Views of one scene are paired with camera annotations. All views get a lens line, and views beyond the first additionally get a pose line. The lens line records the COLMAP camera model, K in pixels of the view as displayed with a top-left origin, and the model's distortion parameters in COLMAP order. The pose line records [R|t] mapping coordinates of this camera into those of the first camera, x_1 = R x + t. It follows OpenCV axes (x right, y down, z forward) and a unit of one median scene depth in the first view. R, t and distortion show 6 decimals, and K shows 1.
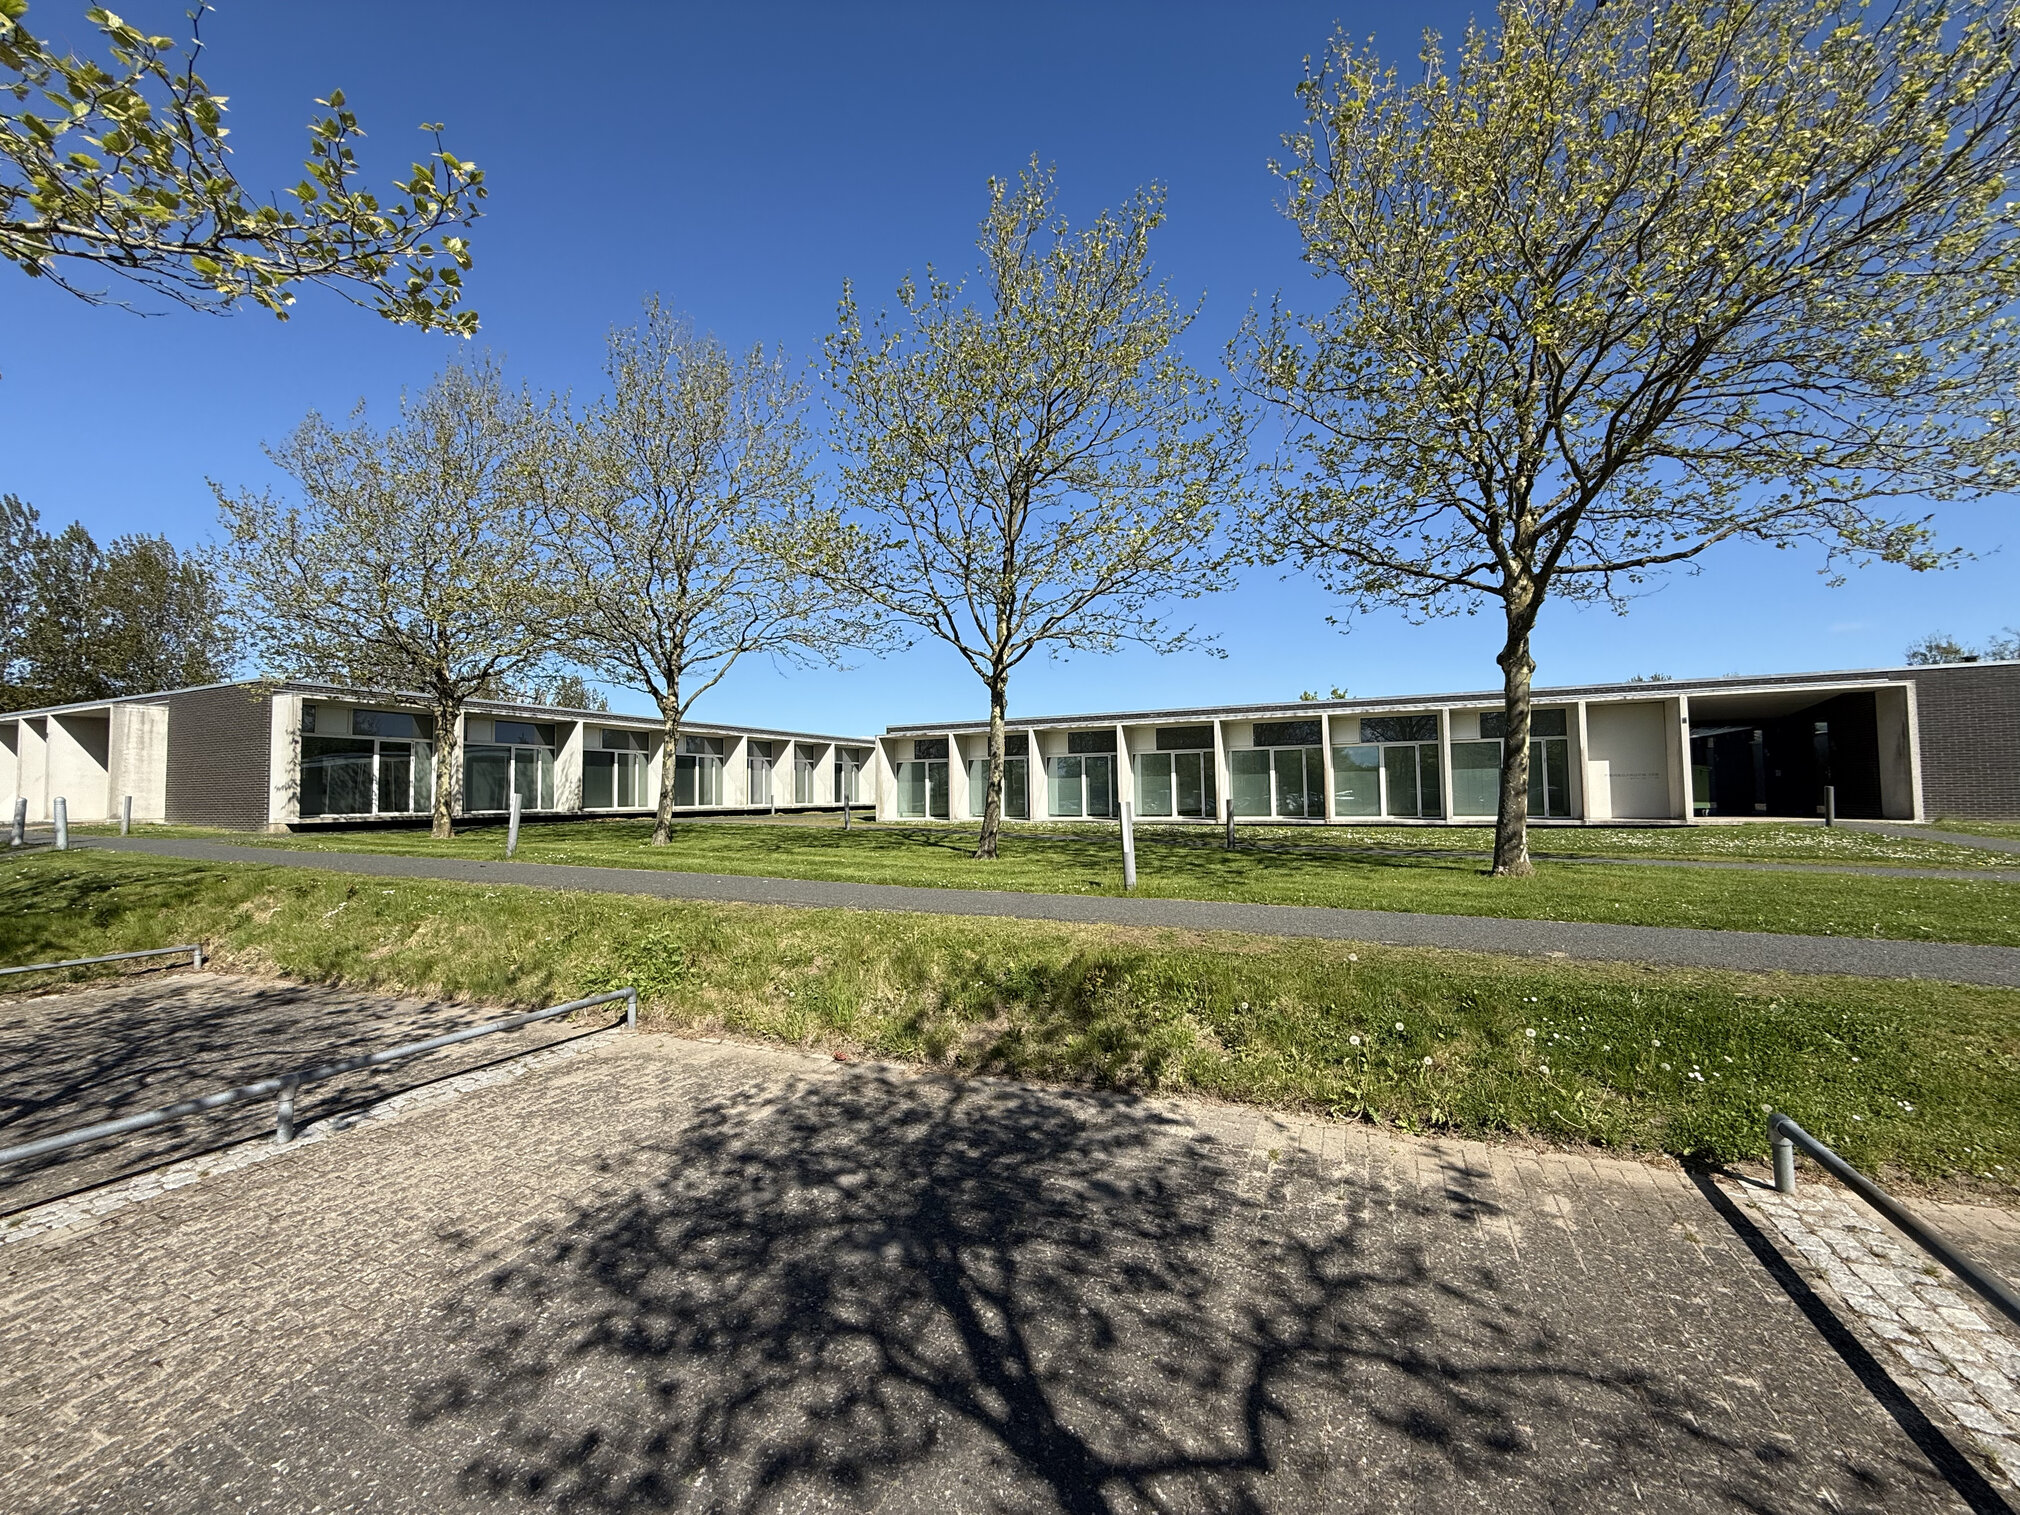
lens RADIAL K [[807.8, 0, 999.7], [0, 807.8, 756.0], [0, 0, 1]] dist [-0.002448, 0.000106]
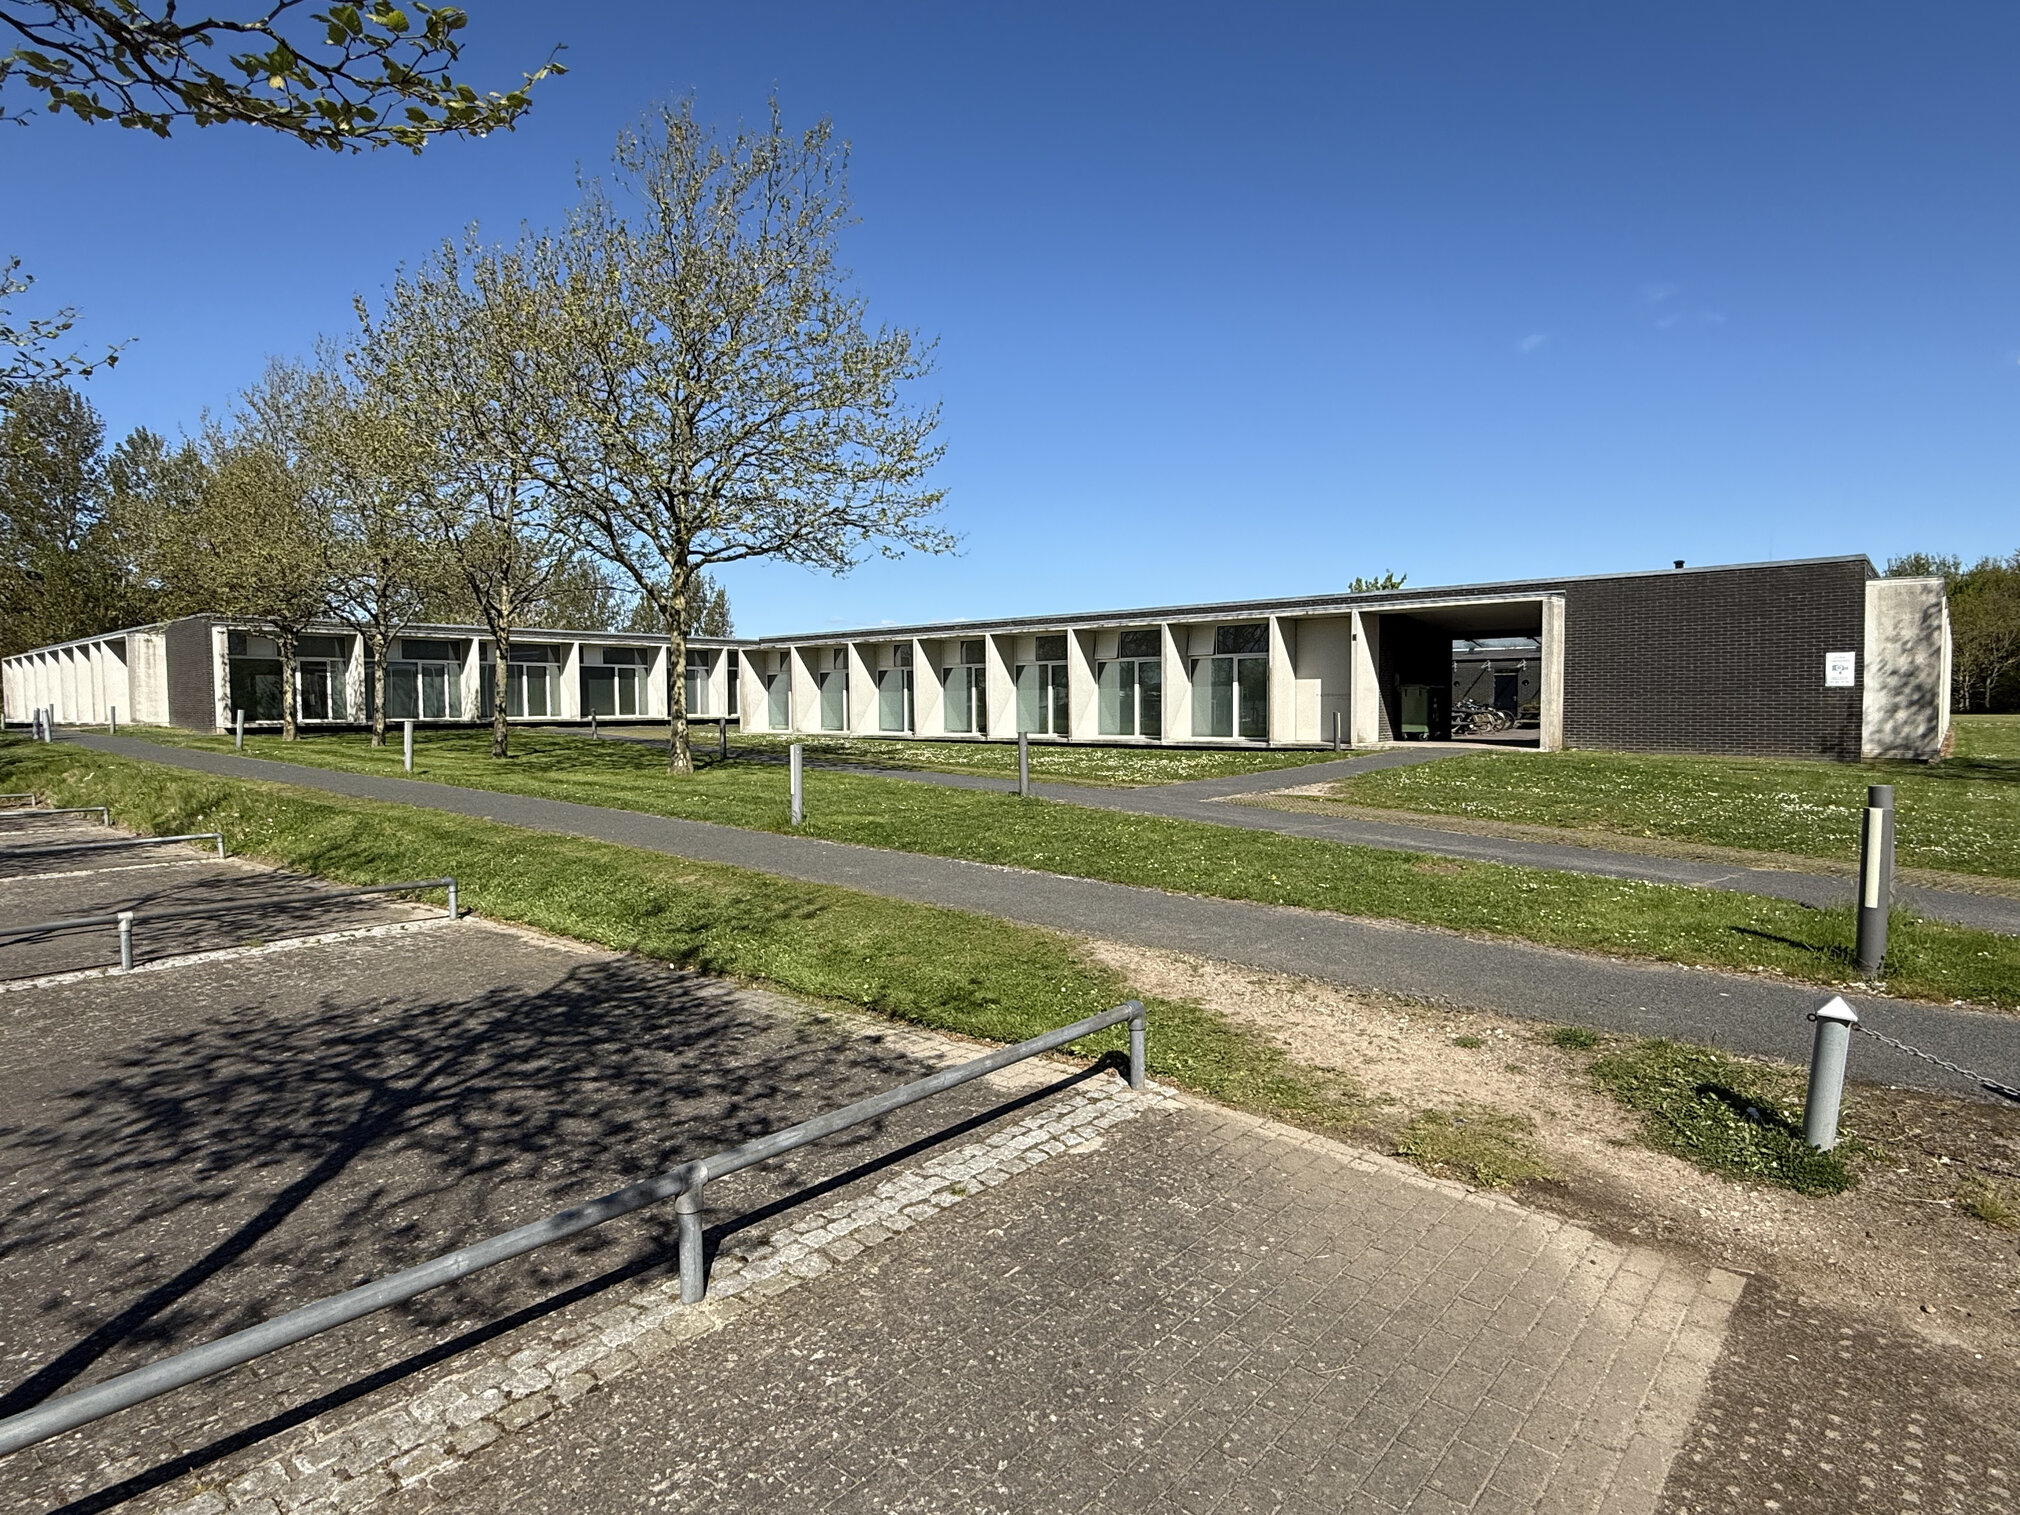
lens RADIAL K [[1114.7, 0, 1013.4], [0, 1114.7, 760.4], [0, 0, 1]] dist [-0.019481, -0.000611]
pose [[0.960490, 0.022739, -0.277385, 0.514579], [0.004862, 0.995134, 0.098413, -0.019243], [0.278273, -0.095873, 0.955705, -0.215765]]
